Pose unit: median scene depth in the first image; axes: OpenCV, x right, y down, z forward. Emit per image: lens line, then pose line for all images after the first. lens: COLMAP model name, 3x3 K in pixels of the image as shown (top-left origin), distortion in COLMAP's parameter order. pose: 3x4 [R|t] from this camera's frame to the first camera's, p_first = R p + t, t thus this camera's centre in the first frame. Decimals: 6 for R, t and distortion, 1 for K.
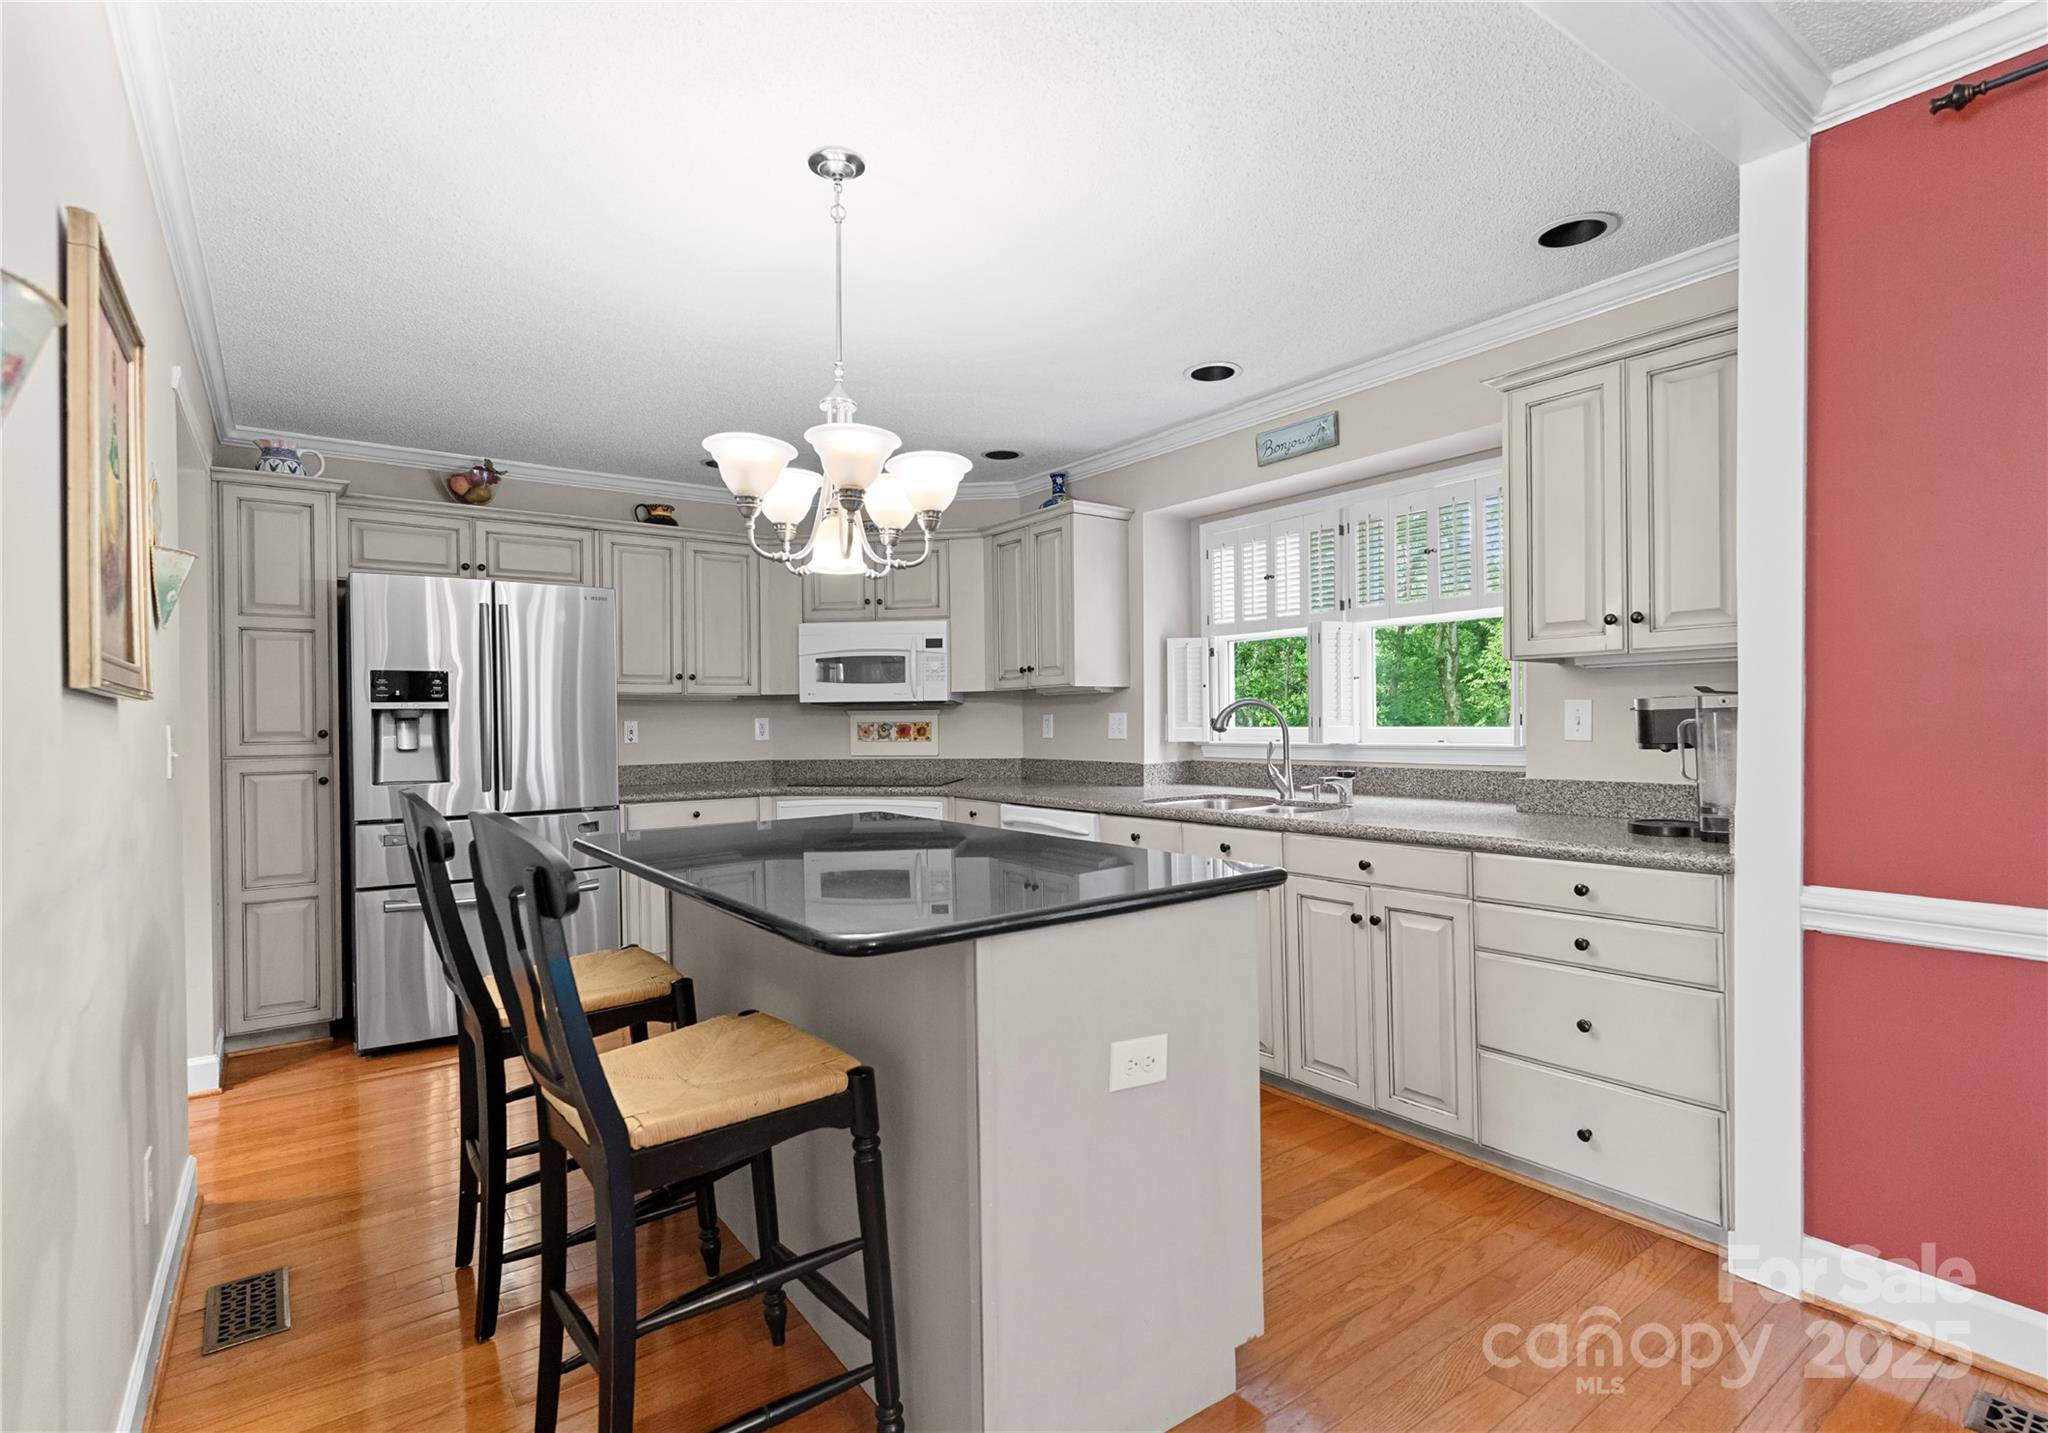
lens RADIAL K [[999.3, 0, 1020.3], [0, 999.3, 737.5], [0, 0, 1]] dist [0.000217, -0.000381]
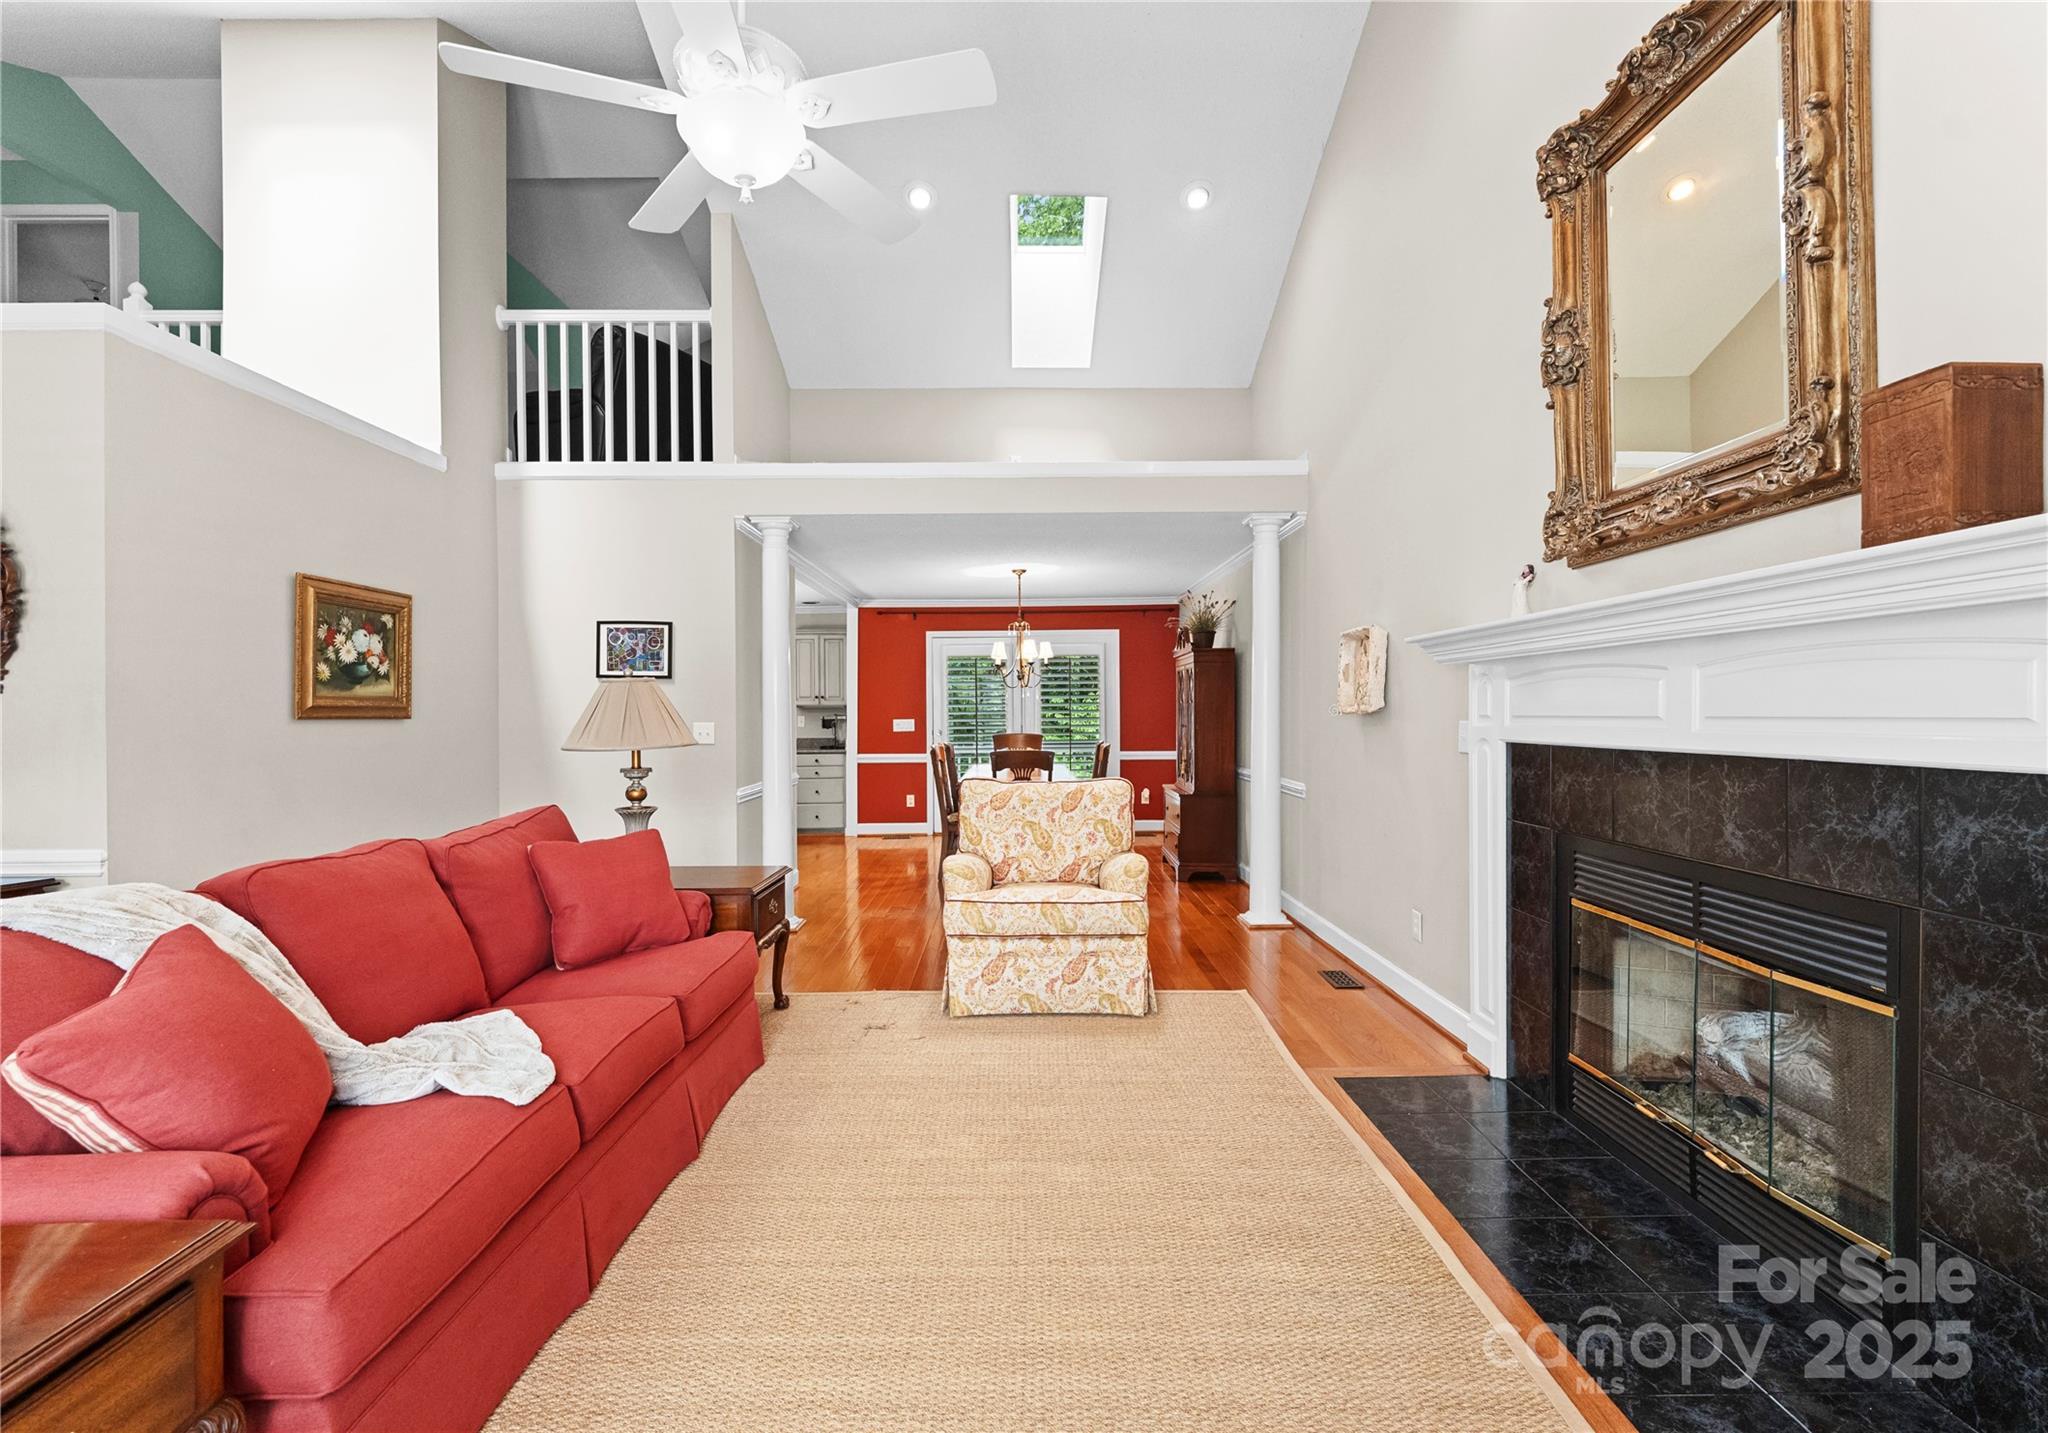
lens RADIAL K [[917.7, 0, 1024.0], [0, 917.7, 716.5], [0, 0, 1]] dist [0.000973, 0.000001]
pose [[0.582902, 0.006261, 0.812519, -1.407066], [0.013892, 0.999747, -0.017669, 0.028251], [-0.812424, 0.021587, 0.582668, -1.346734]]
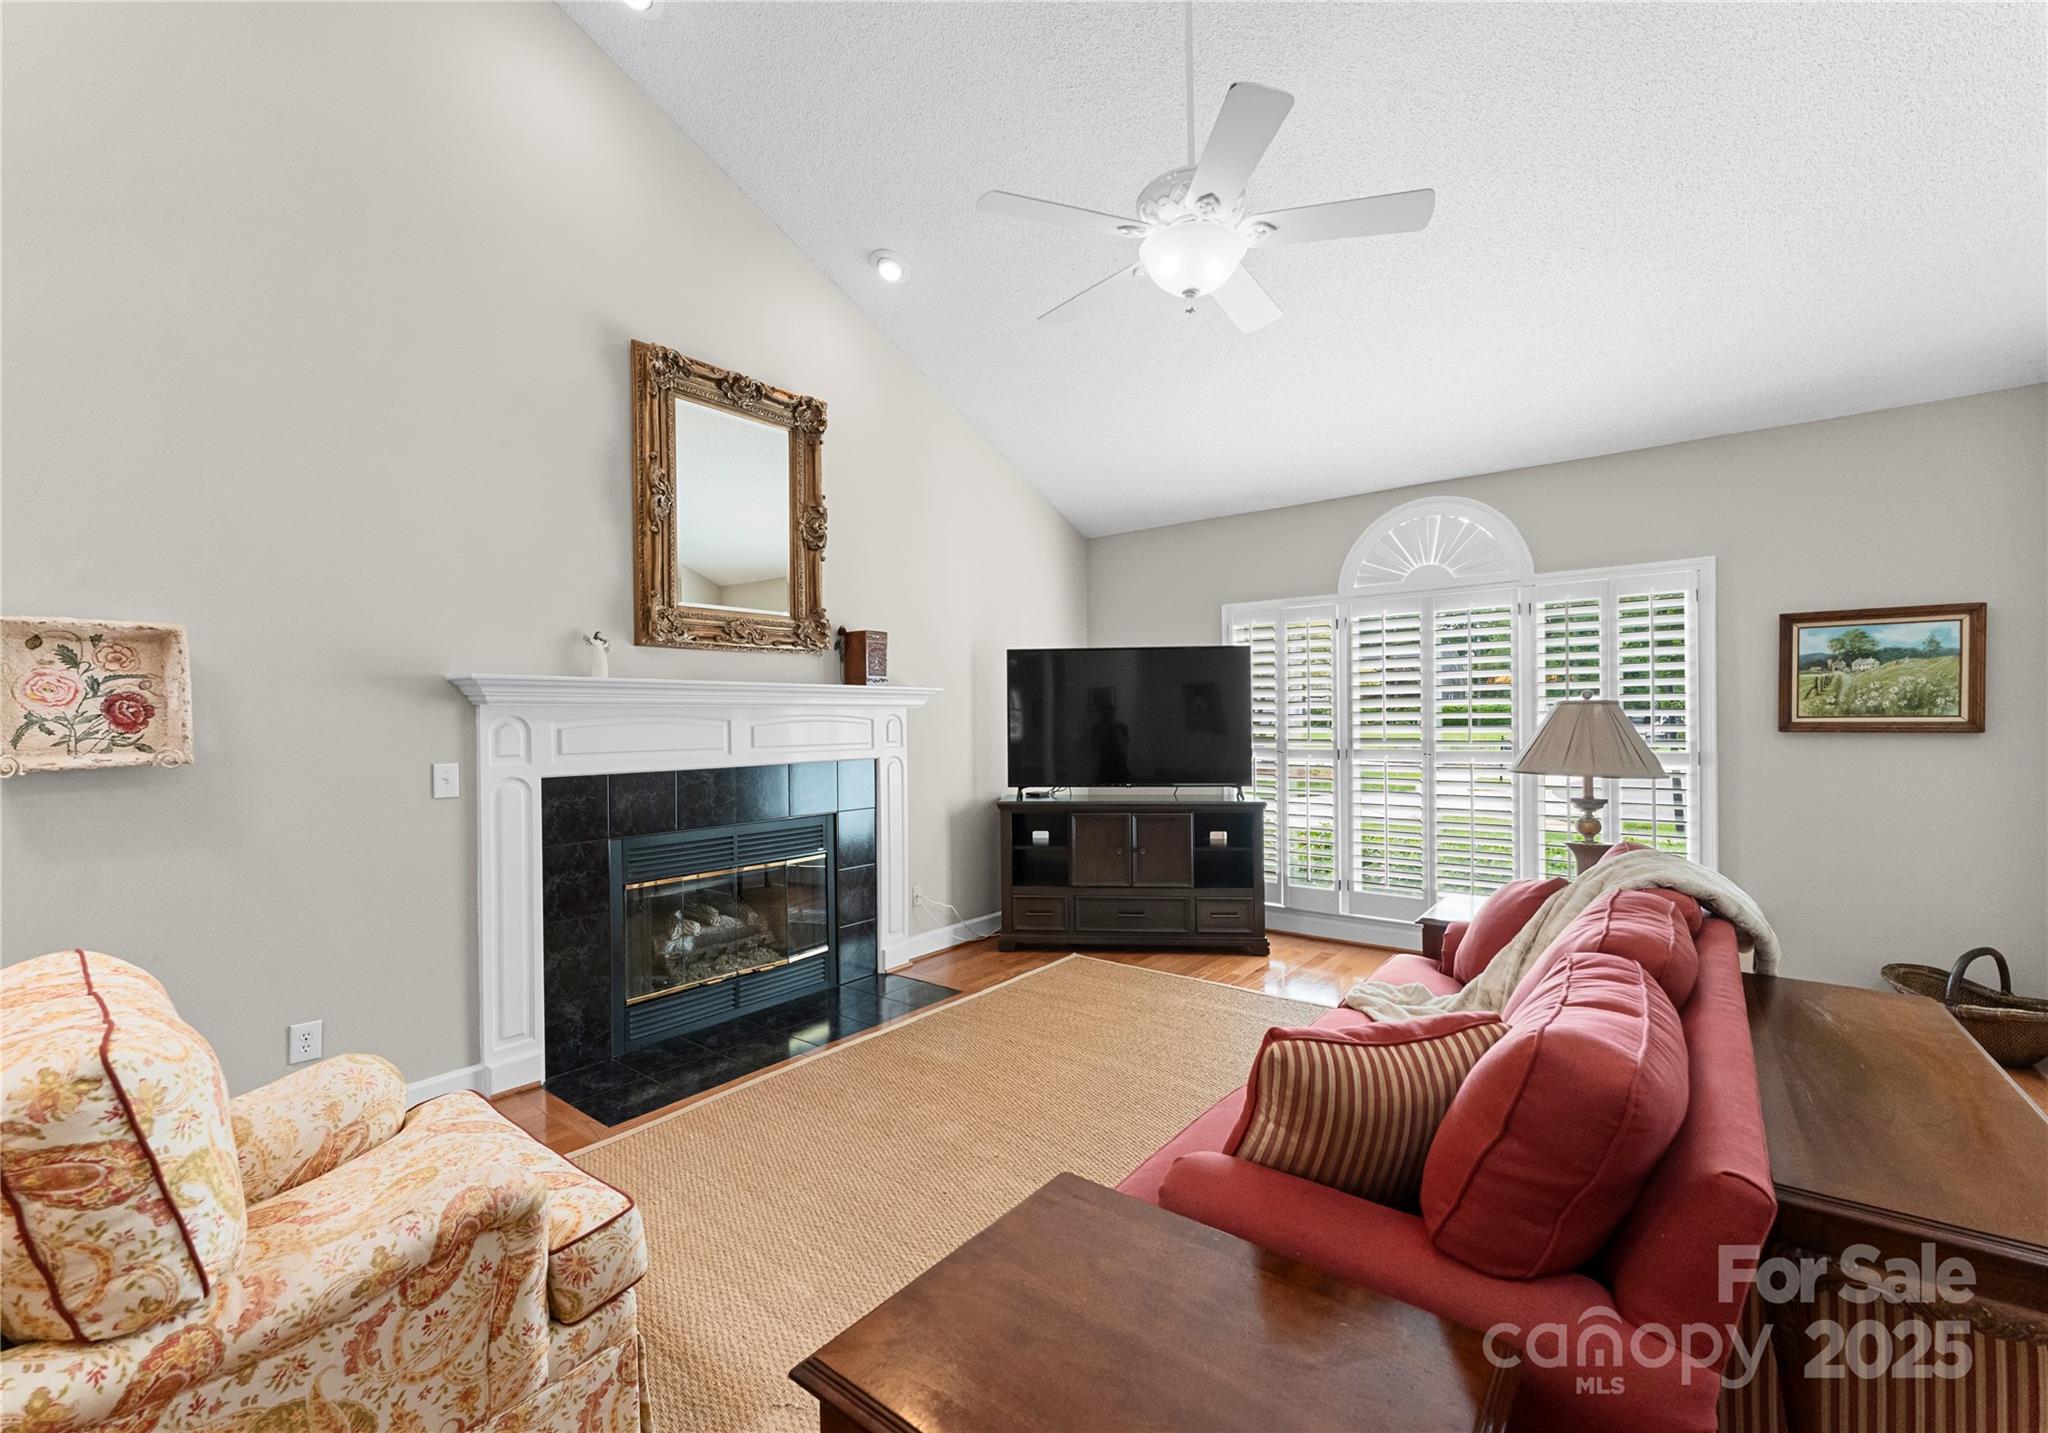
lens RADIAL K [[866.7, 0, 1027.5], [0, 866.7, 720.2], [0, 0, 1]] dist [0.002692, -0.000525]
pose [[-0.958730, 0.021813, -0.283482, -0.668738], [0.016478, 0.999640, 0.021190, -0.029081], [0.283842, 0.015645, -0.958743, -0.181758]]
